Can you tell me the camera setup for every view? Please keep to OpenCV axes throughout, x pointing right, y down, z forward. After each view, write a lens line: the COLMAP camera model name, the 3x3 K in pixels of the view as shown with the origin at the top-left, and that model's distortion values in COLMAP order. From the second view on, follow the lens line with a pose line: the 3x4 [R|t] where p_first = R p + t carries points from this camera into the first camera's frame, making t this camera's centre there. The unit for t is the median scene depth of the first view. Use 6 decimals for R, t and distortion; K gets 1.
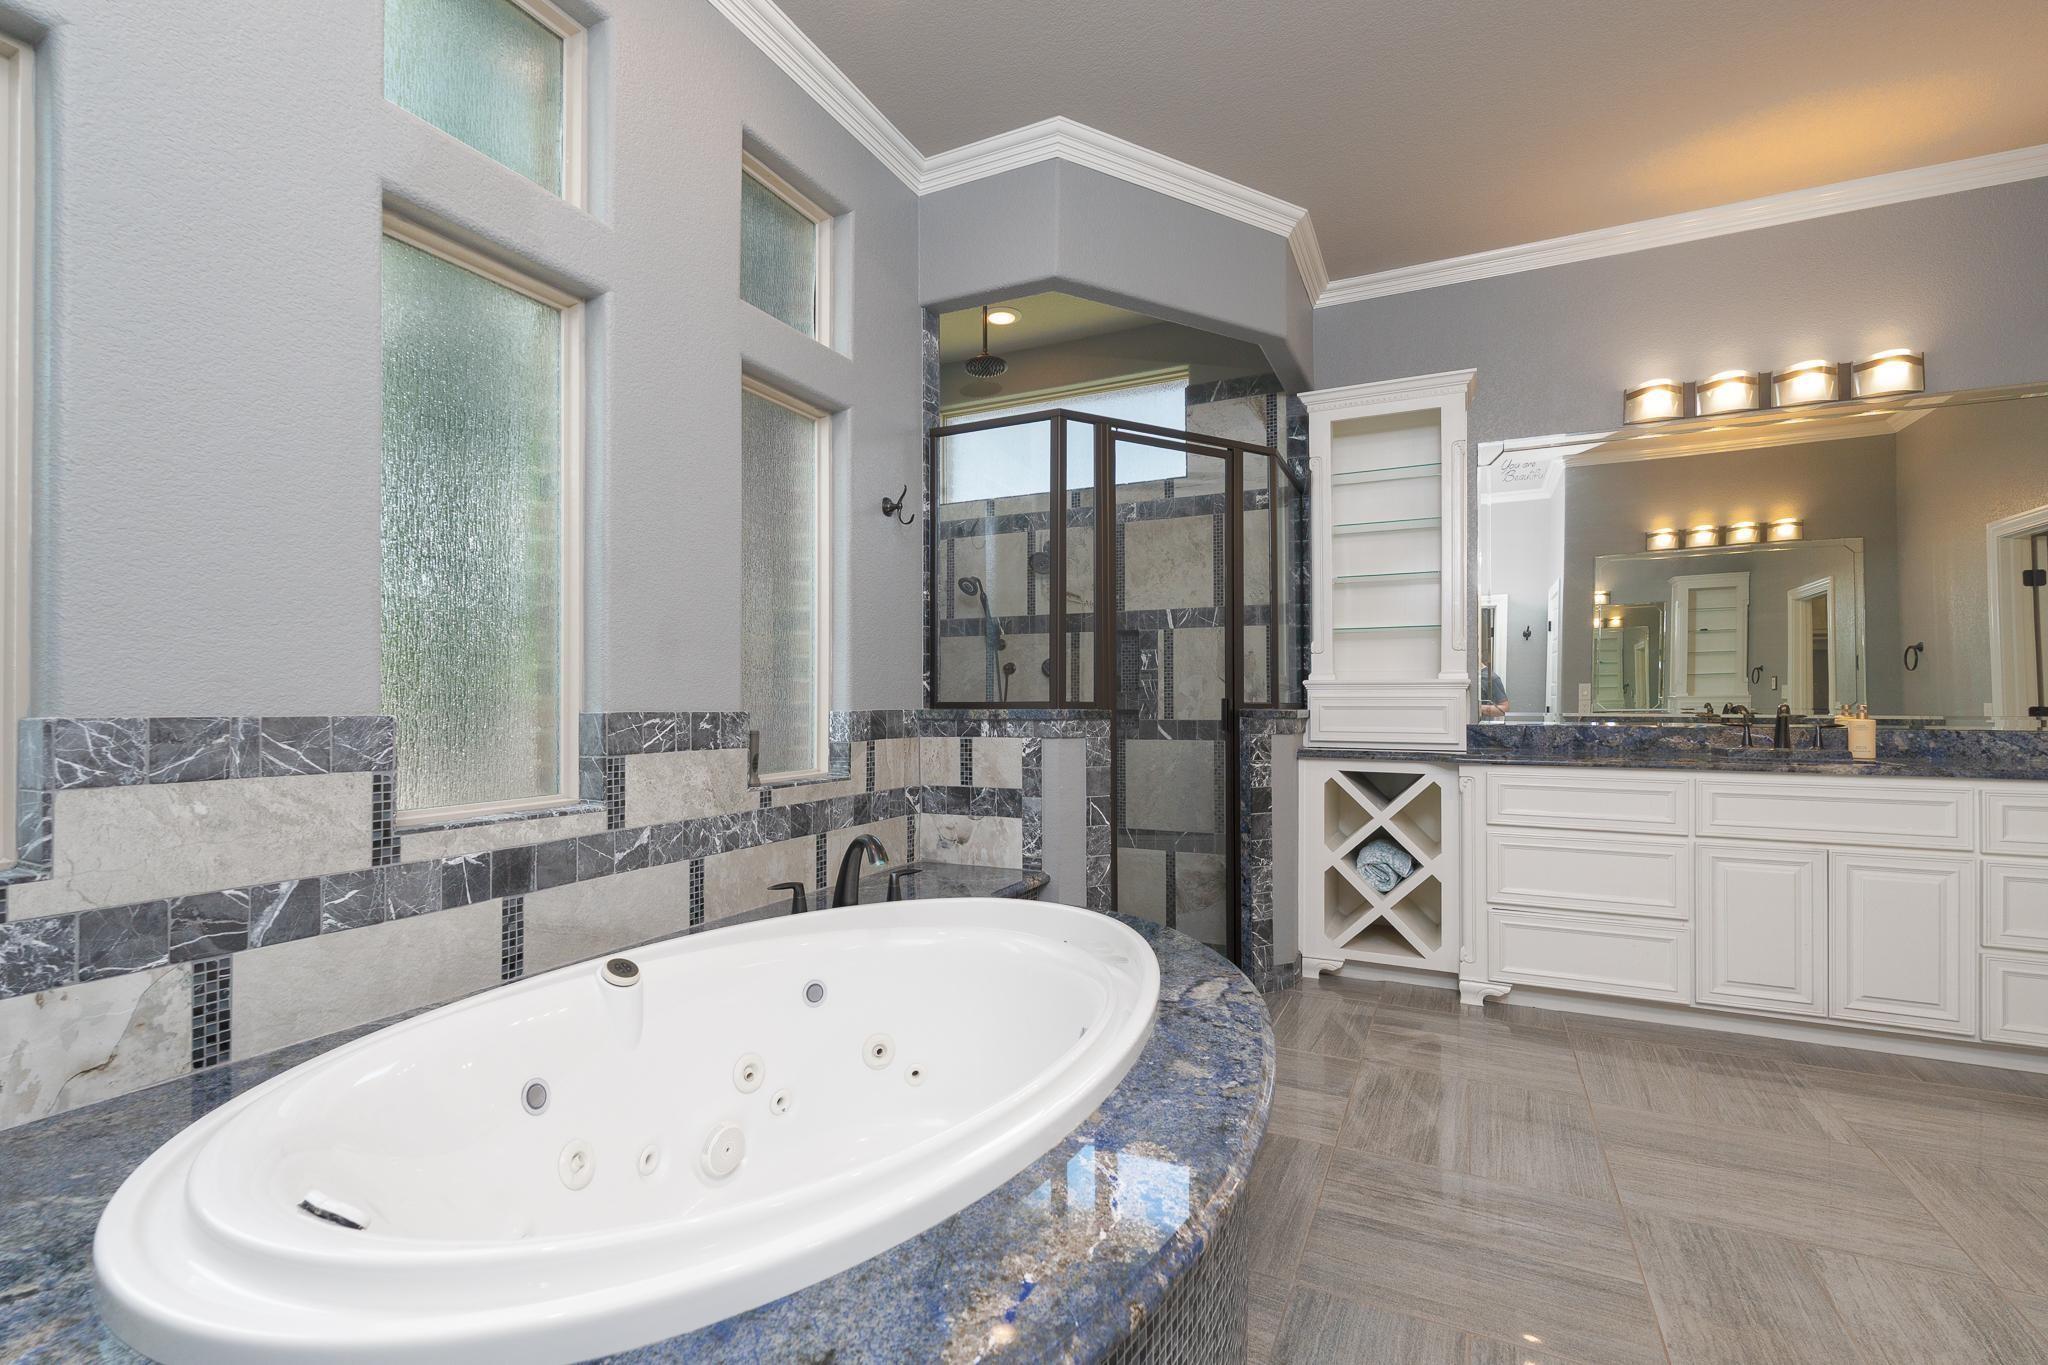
lens RADIAL K [[905.5, 0, 1004.7], [0, 905.5, 688.9], [0, 0, 1]] dist [-0.005237, 0.000218]
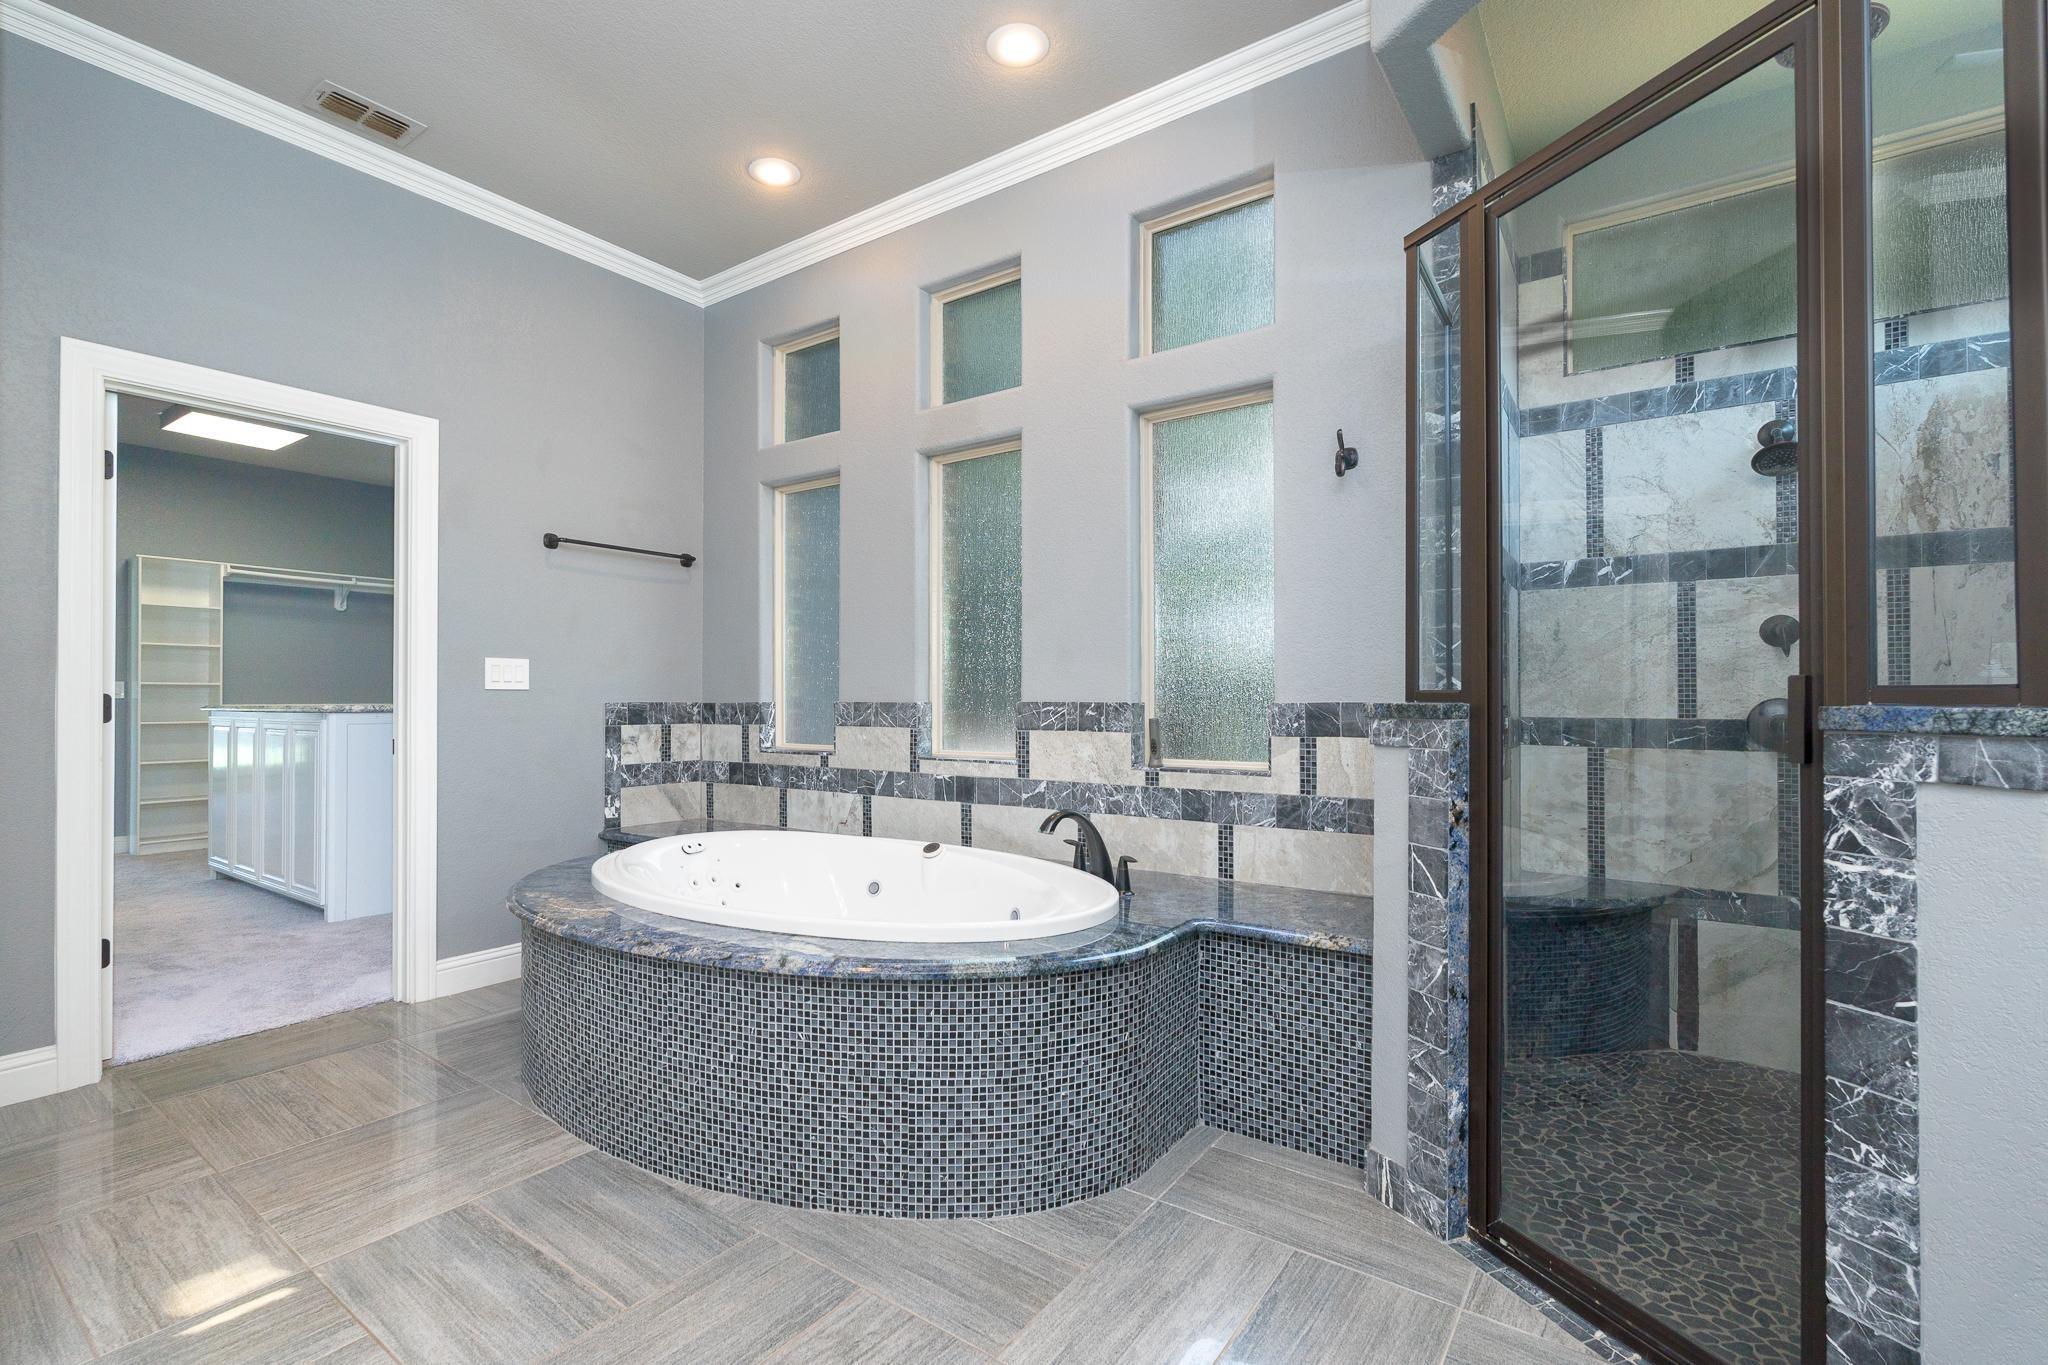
lens RADIAL K [[905.5, 0, 988.5], [0, 905.5, 691.1], [0, 0, 1]] dist [-0.005237, 0.000218]
pose [[-0.164624, -0.010411, -0.986301, 1.039199], [0.016291, 0.999779, -0.013272, 0.025477], [0.986222, -0.018253, -0.164418, 1.131422]]
